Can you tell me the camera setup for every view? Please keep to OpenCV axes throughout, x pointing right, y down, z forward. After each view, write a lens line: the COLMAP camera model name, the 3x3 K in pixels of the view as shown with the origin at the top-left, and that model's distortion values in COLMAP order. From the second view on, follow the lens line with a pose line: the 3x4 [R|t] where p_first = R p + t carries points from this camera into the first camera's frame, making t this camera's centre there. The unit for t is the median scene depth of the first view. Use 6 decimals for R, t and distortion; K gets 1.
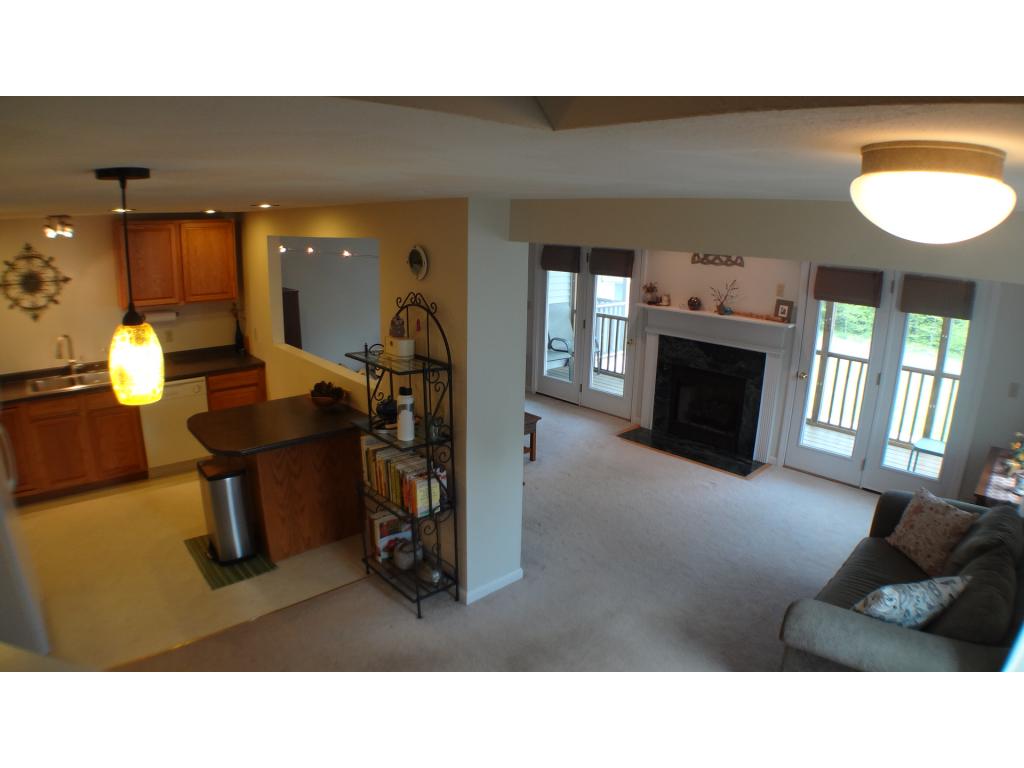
lens RADIAL K [[593.8, 0, 519.0], [0, 593.8, 383.5], [0, 0, 1]] dist [-0.164506, 0.023646]
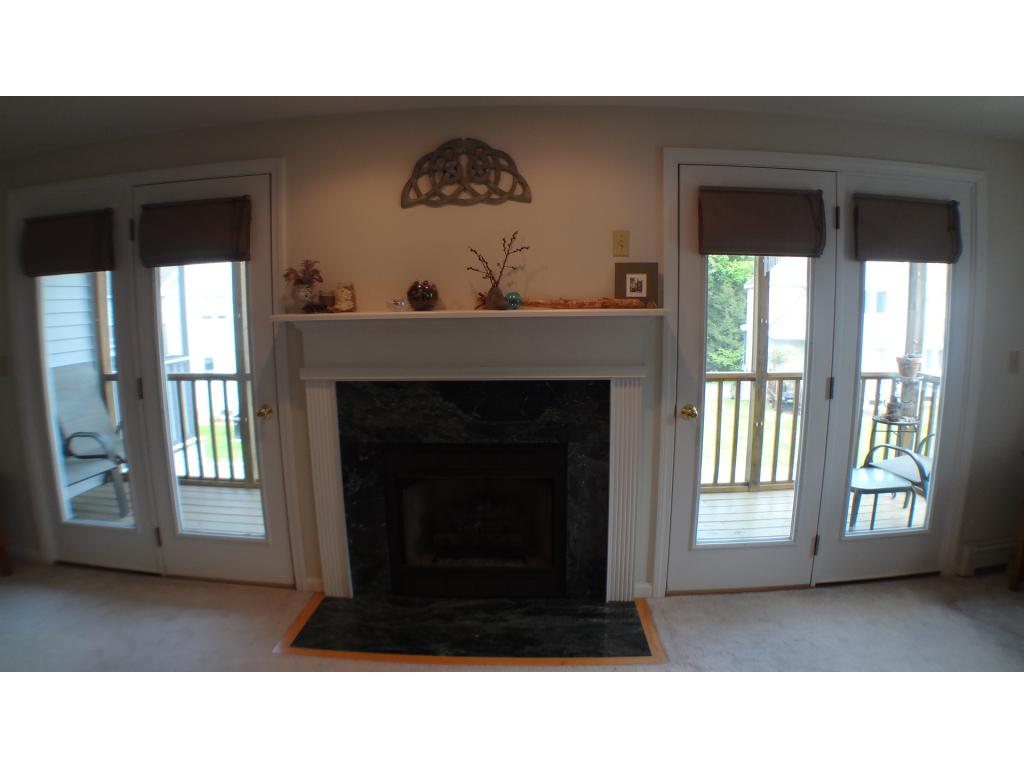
lens RADIAL K [[577.0, 0, 512.0], [0, 577.0, 384.0], [0, 0, 1]] dist [-0.210507, 0.077893]
pose [[0.714096, -0.120544, 0.689591, 0.048475], [0.198633, 0.979467, -0.034476, -0.045067], [-0.671276, 0.161595, 0.723378, 0.658976]]
